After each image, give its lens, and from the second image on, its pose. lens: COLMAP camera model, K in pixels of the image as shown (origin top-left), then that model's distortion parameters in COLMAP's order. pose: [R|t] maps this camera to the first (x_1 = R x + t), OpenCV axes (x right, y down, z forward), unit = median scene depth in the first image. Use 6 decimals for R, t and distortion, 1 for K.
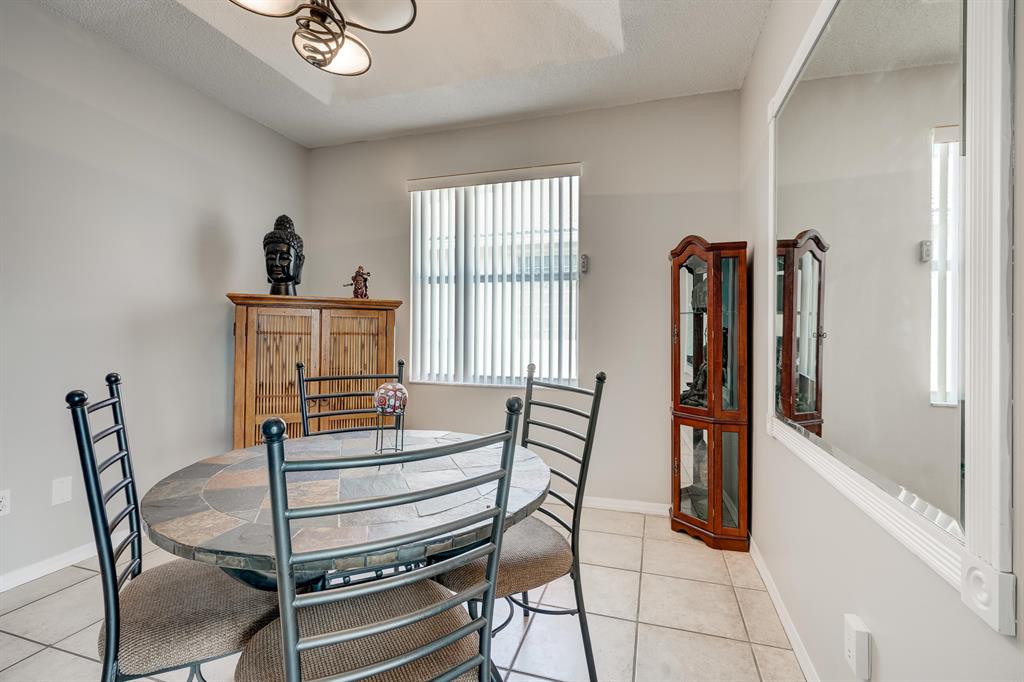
lens RADIAL K [[459.4, 0, 511.4], [0, 459.4, 339.2], [0, 0, 1]] dist [-0.014131, 0.006170]
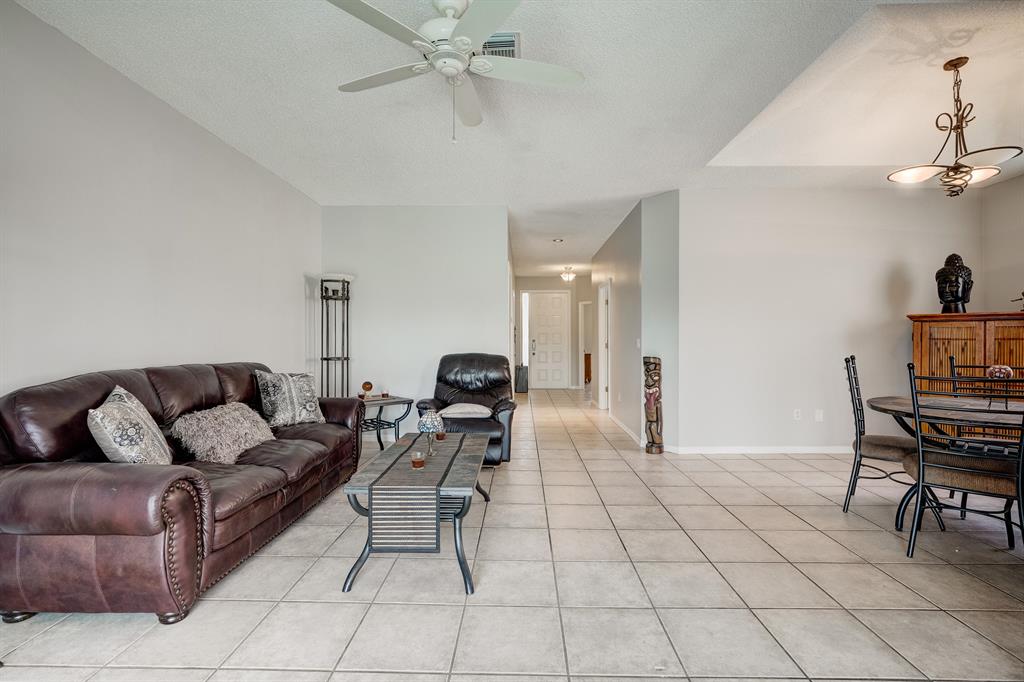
lens RADIAL K [[459.4, 0, 511.4], [0, 459.4, 339.2], [0, 0, 1]] dist [-0.014131, 0.006170]
pose [[0.277982, -0.010045, -0.960534, 0.461284], [-0.006845, 0.999899, -0.012437, 0.013031], [0.960562, 0.010033, 0.277886, -0.676925]]
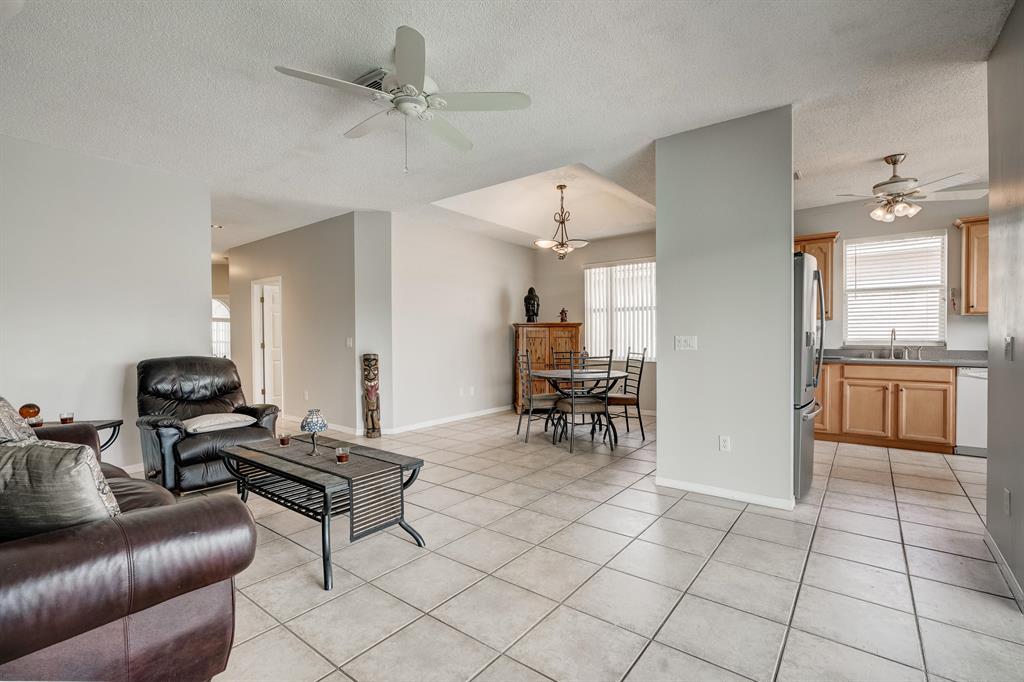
lens RADIAL K [[462.6, 0, 510.9], [0, 462.6, 346.0], [0, 0, 1]] dist [-0.004745, -0.000612]
pose [[0.937740, -0.009623, -0.347204, 0.228009], [0.011821, 0.999921, 0.004213, 0.017890], [0.347136, -0.008054, 0.937780, -1.285672]]
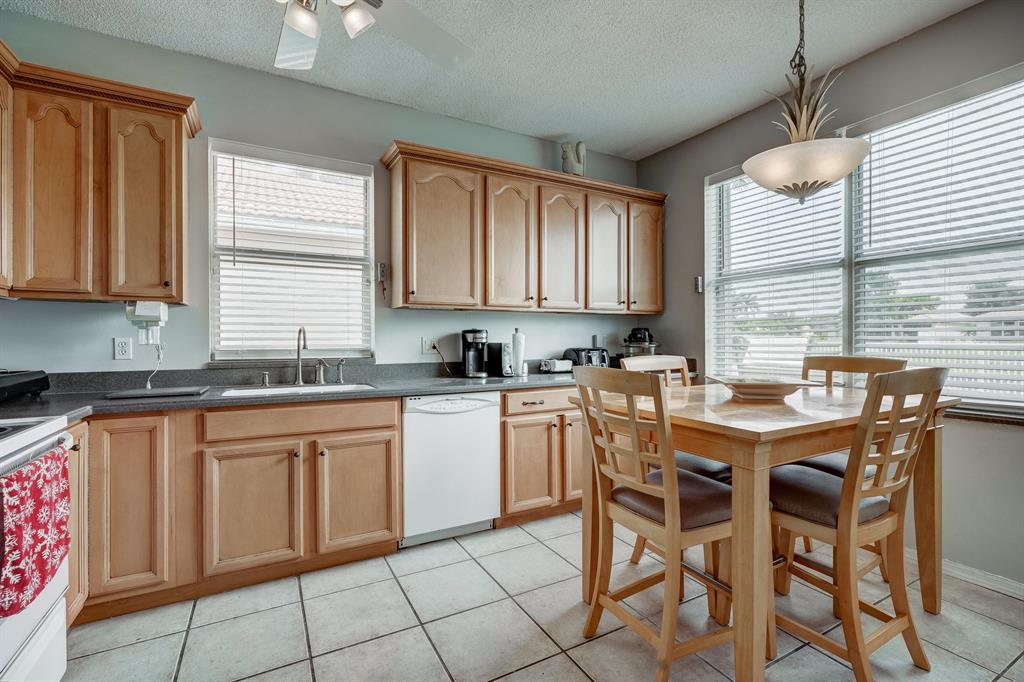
lens RADIAL K [[459.4, 0, 511.4], [0, 459.4, 339.2], [0, 0, 1]] dist [-0.014131, 0.006170]
pose [[0.691808, -0.013678, 0.721952, 0.589195], [0.019038, 0.999819, 0.000699, 0.009155], [-0.721831, 0.013261, 0.691943, -0.148054]]
